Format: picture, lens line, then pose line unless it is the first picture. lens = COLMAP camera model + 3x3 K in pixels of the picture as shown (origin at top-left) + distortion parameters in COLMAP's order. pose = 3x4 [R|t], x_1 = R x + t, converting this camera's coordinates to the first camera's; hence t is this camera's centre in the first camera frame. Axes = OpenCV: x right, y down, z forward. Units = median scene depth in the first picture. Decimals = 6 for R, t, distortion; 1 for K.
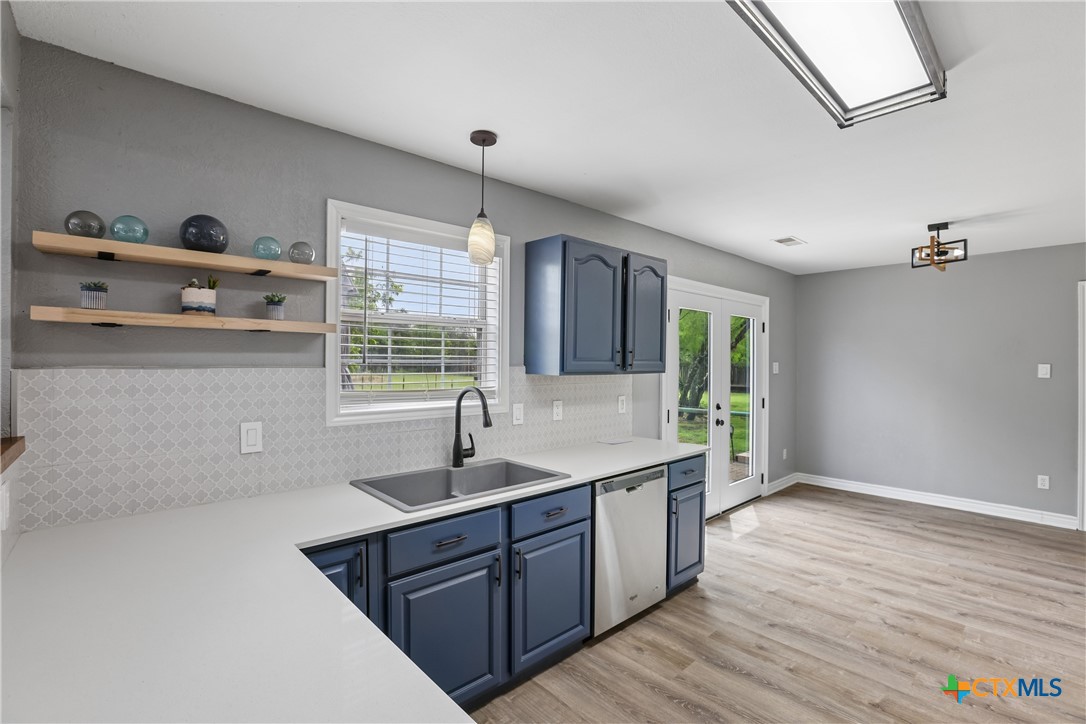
lens RADIAL K [[485.4, 0, 539.7], [0, 485.4, 364.9], [0, 0, 1]] dist [-0.052588, 0.010026]
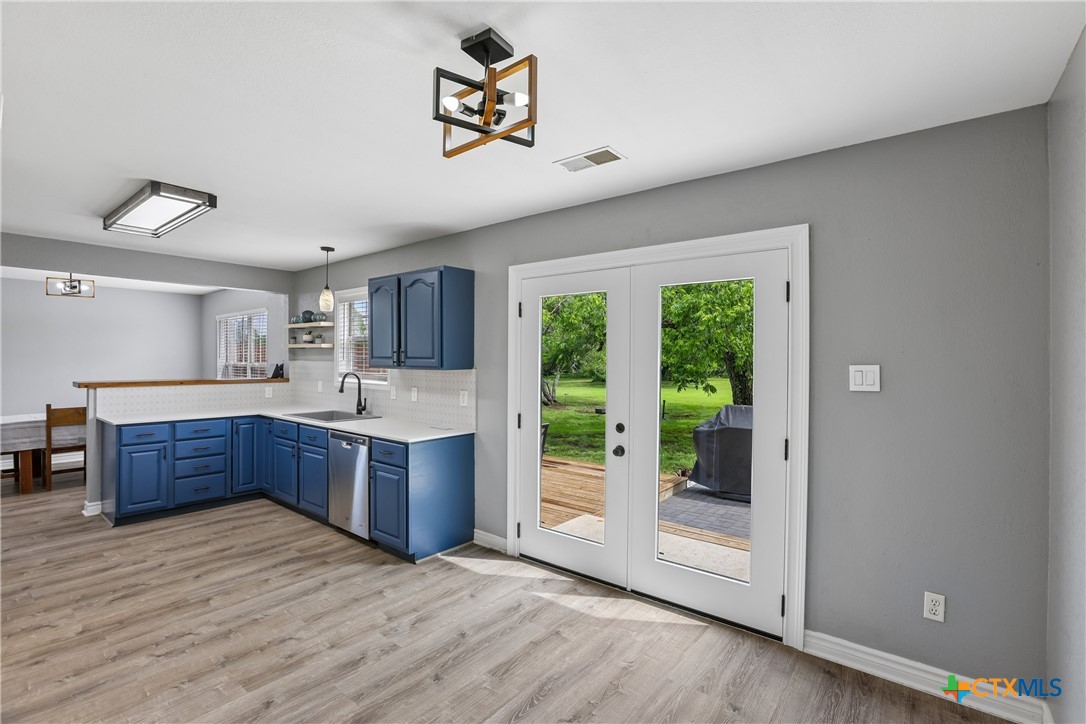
lens RADIAL K [[485.4, 0, 538.5], [0, 485.4, 356.5], [0, 0, 1]] dist [-0.052588, 0.010026]
pose [[0.173648, -0.007223, -0.984781, 1.612744], [-0.016945, 0.999803, -0.010322, -0.008137], [0.984662, 0.018479, 0.173492, 1.204834]]
